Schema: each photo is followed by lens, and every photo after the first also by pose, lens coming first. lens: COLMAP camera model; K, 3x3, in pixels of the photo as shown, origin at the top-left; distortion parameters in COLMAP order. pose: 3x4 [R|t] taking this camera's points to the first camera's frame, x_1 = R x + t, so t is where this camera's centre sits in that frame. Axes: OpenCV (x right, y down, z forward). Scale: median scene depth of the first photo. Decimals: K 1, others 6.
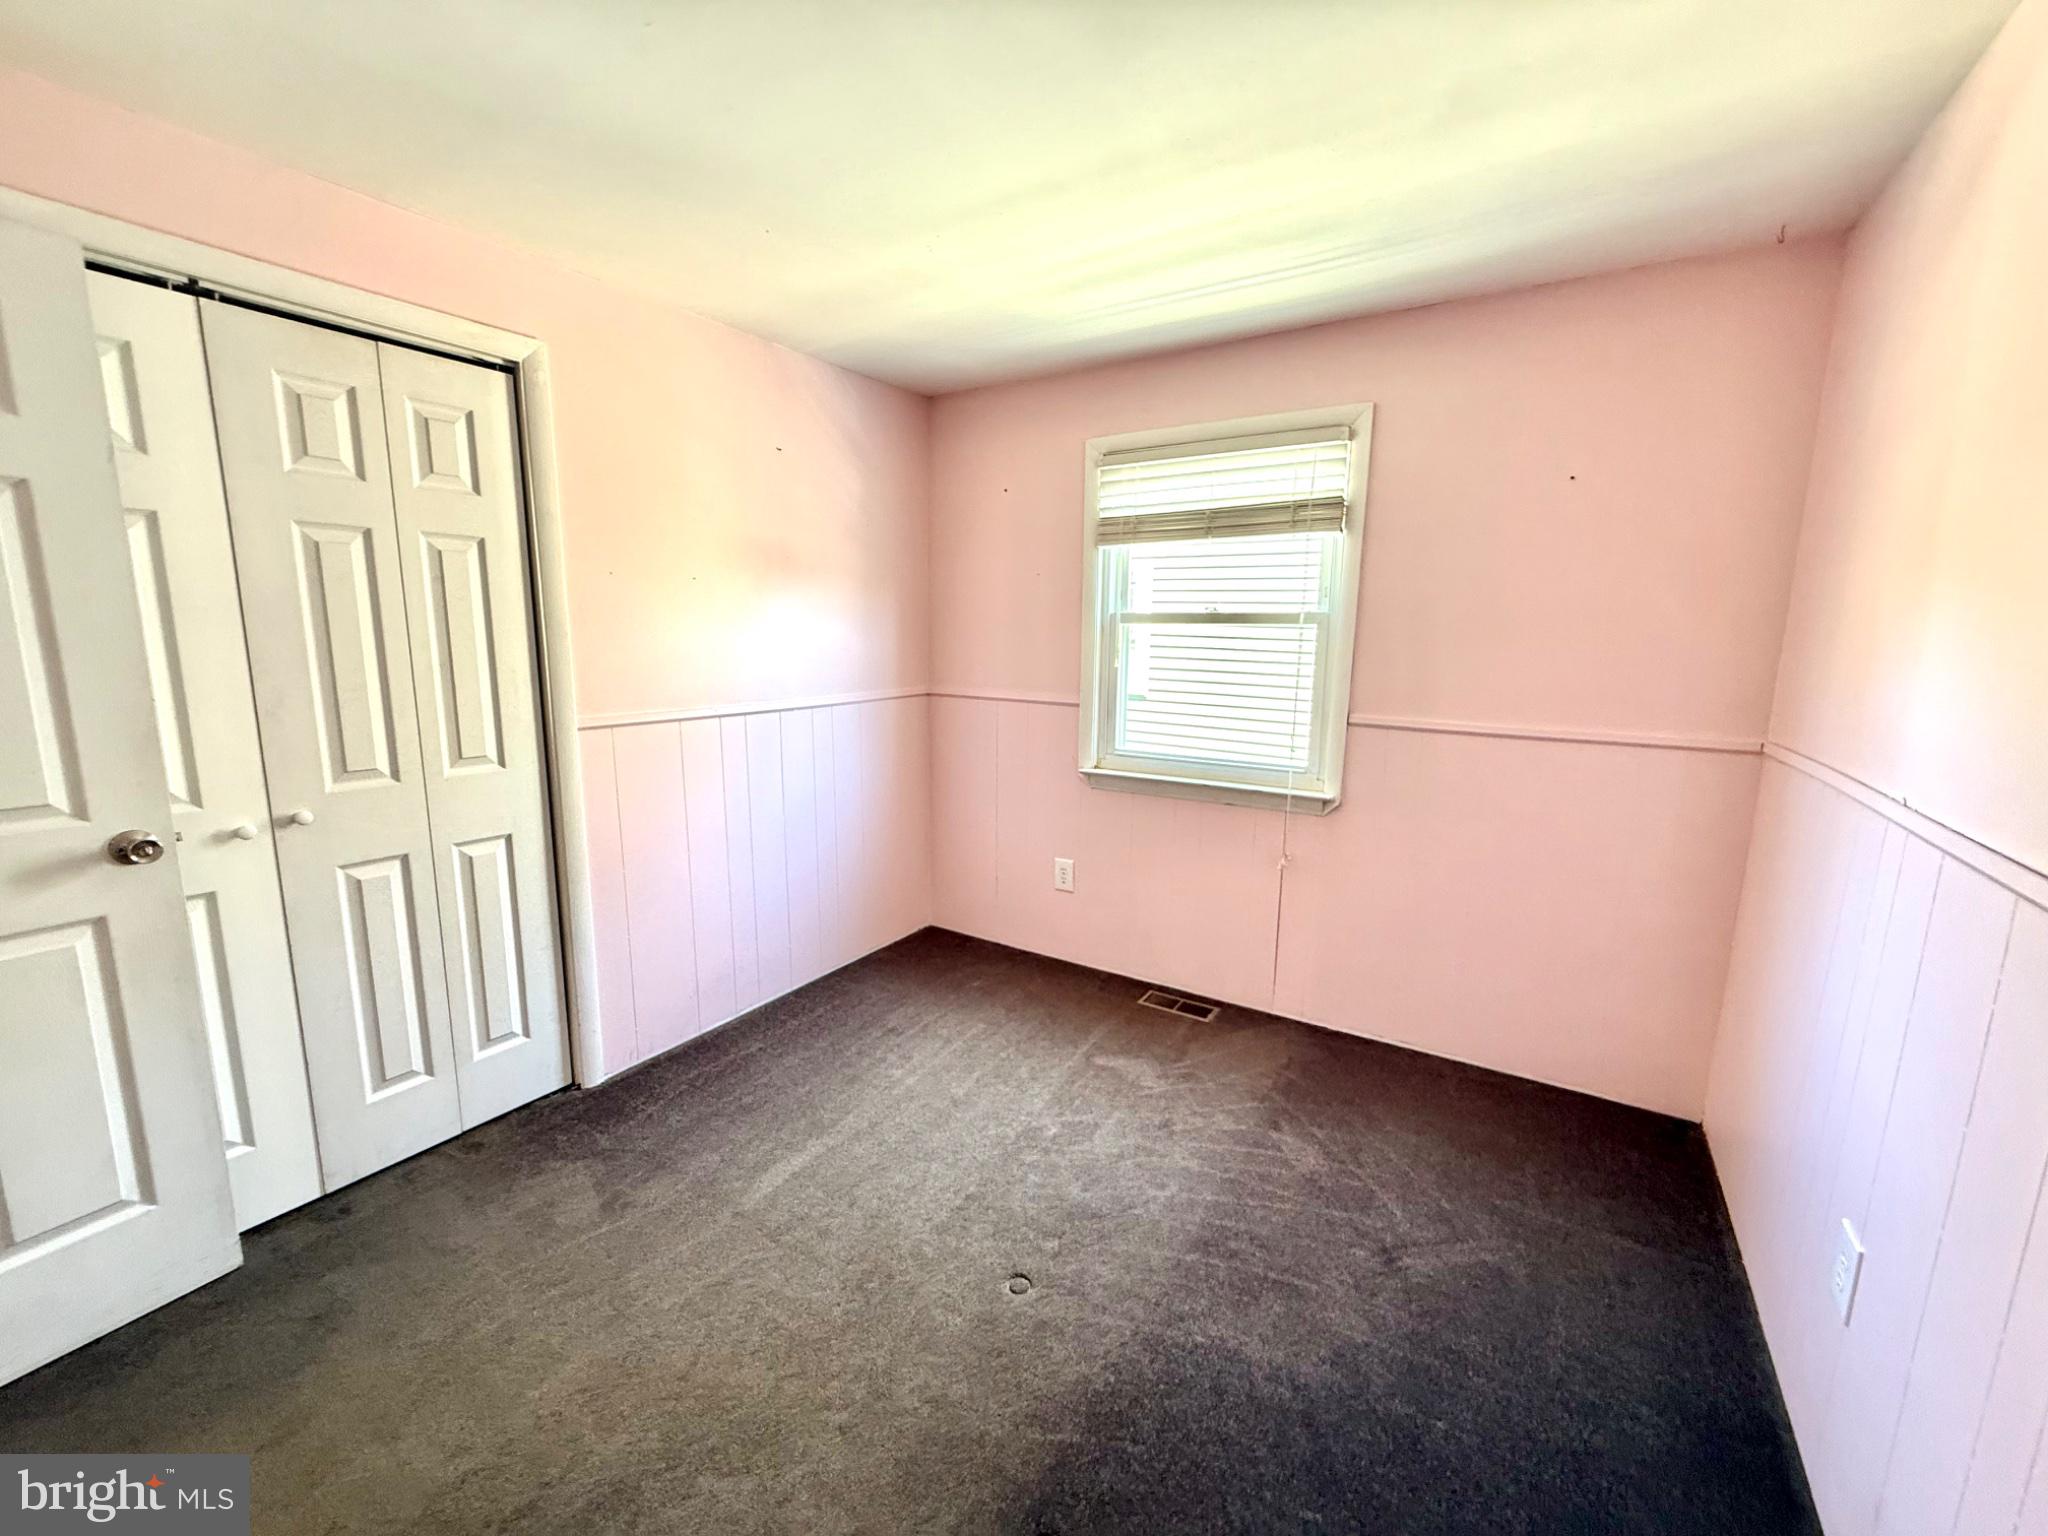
lens RADIAL K [[817.7, 0, 1015.8], [0, 817.7, 766.5], [0, 0, 1]] dist [0.000635, -0.000858]
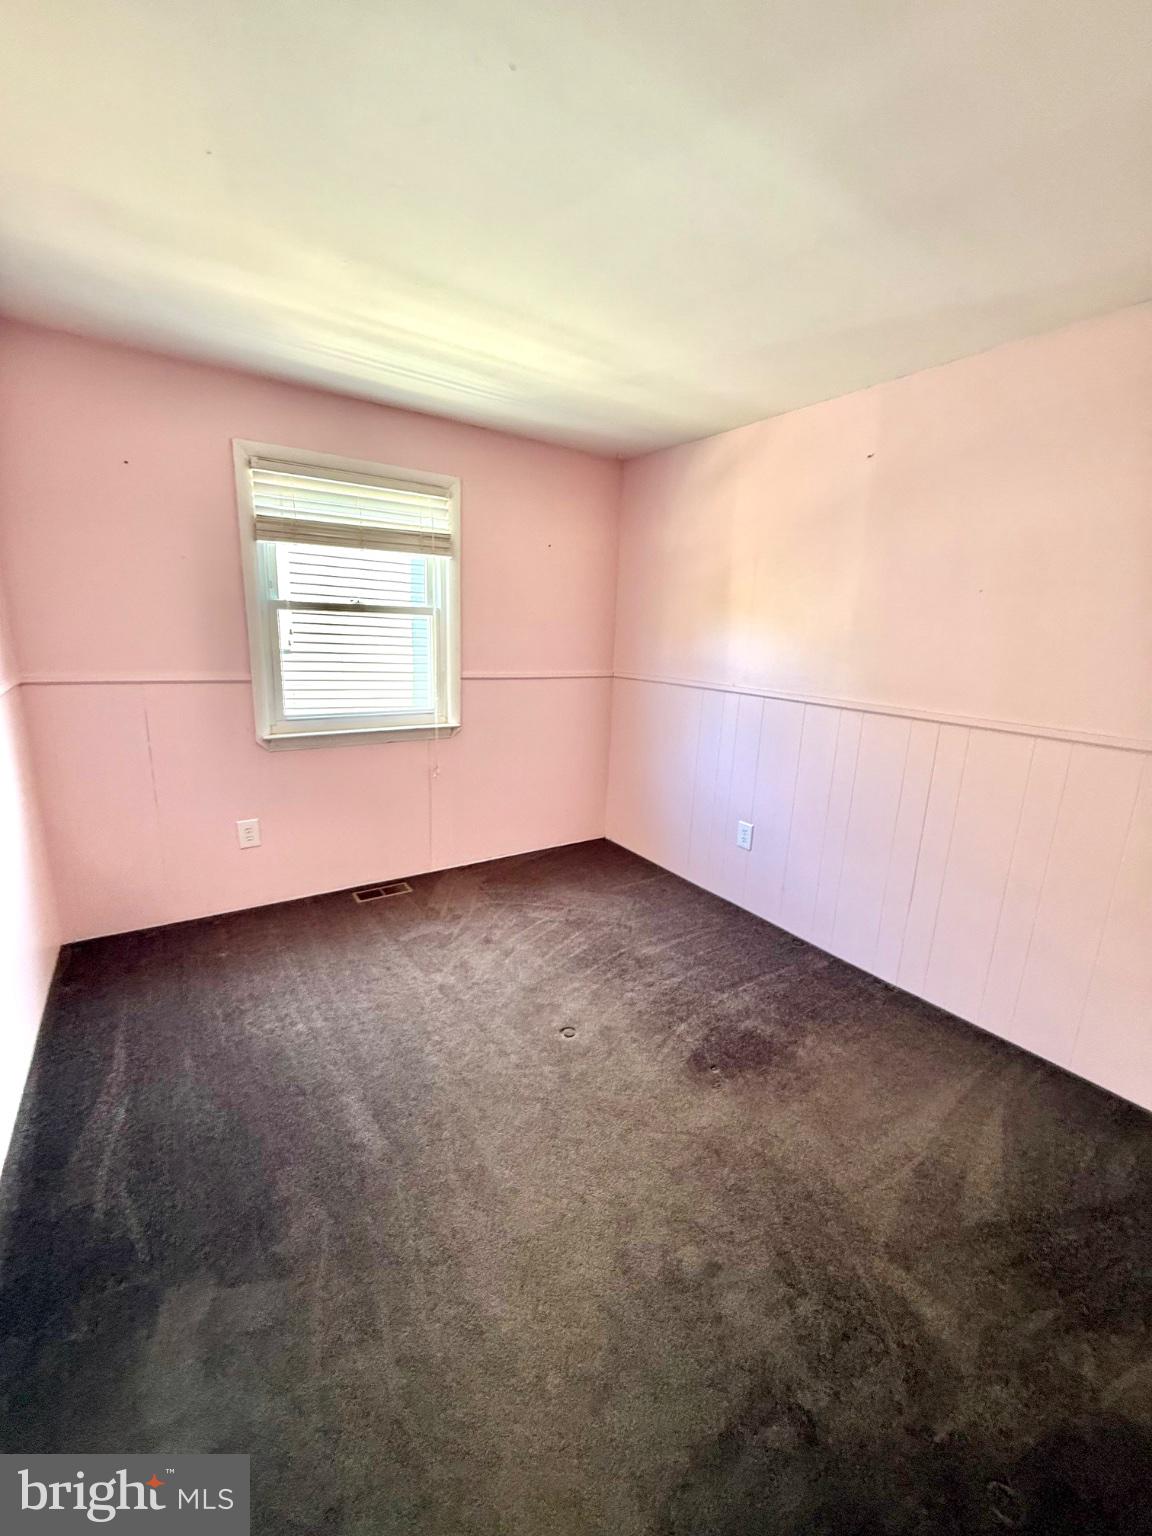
lens RADIAL K [[613.3, 0, 586.5], [0, 613.3, 761.3], [0, 0, 1]] dist [0.000635, -0.000858]
pose [[0.386882, -0.200064, 0.900165, -0.582132], [0.117449, 0.978921, 0.167090, -0.060511], [-0.914619, 0.041079, 0.402224, 0.265554]]
